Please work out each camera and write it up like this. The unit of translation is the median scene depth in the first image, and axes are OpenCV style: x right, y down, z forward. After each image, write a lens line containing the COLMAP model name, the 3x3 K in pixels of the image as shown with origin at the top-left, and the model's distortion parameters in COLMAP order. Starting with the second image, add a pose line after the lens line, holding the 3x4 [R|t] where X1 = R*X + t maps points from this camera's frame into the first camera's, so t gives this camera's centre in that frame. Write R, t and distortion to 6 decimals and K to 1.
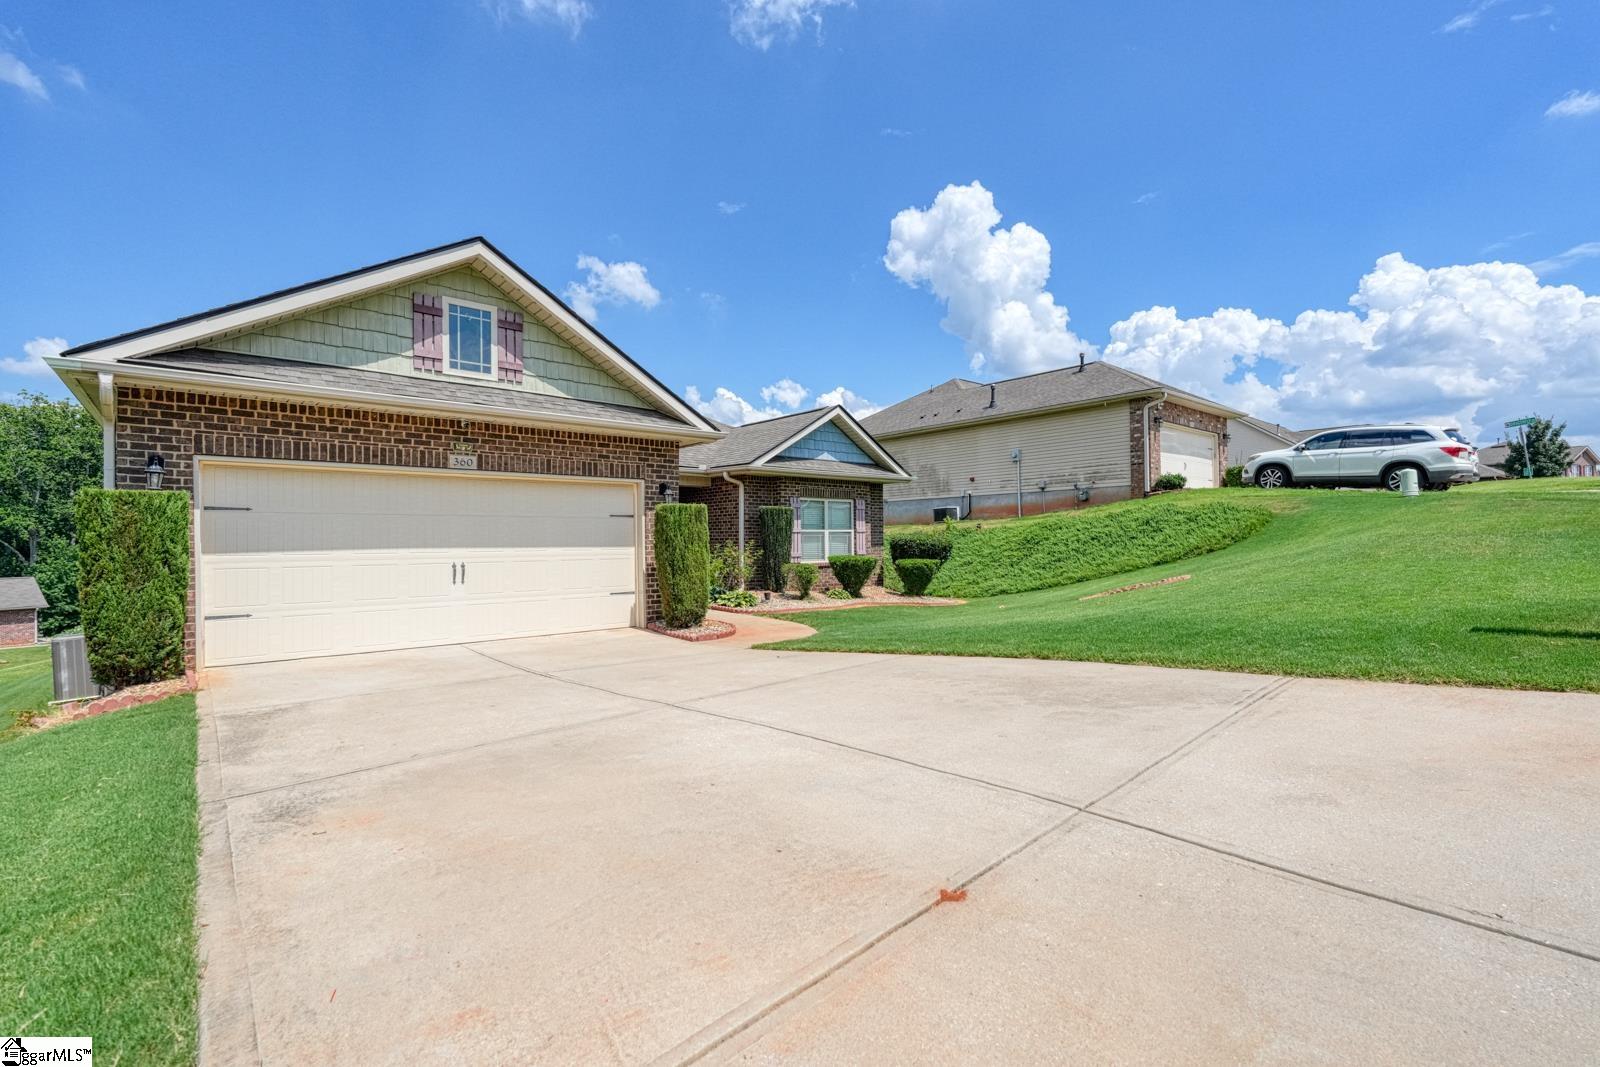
lens RADIAL K [[702.9, 0, 800.1], [0, 702.9, 531.8], [0, 0, 1]] dist [0.000872, 0.001256]
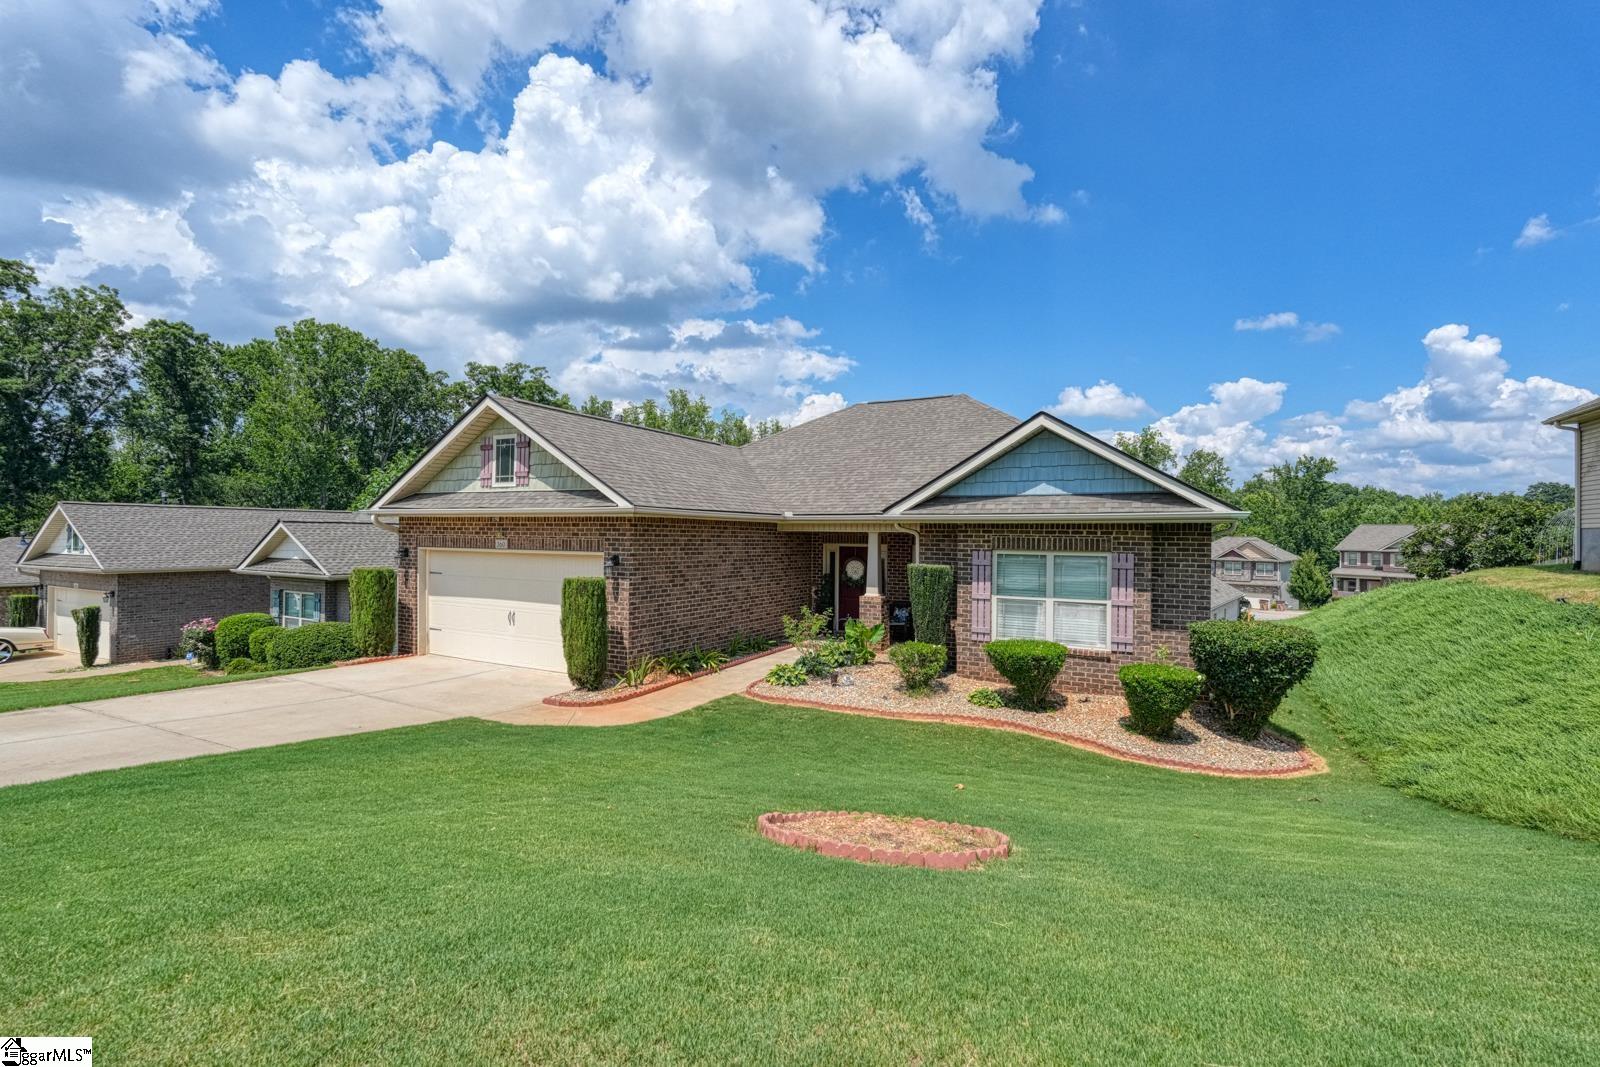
lens RADIAL K [[702.9, 0, 801.3], [0, 702.9, 532.3], [0, 0, 1]] dist [0.000872, 0.001256]
pose [[0.361033, 0.011457, -0.932483, 1.004941], [-0.002349, 0.999933, 0.011377, -0.126214], [0.932550, -0.001917, 0.361036, 0.931295]]
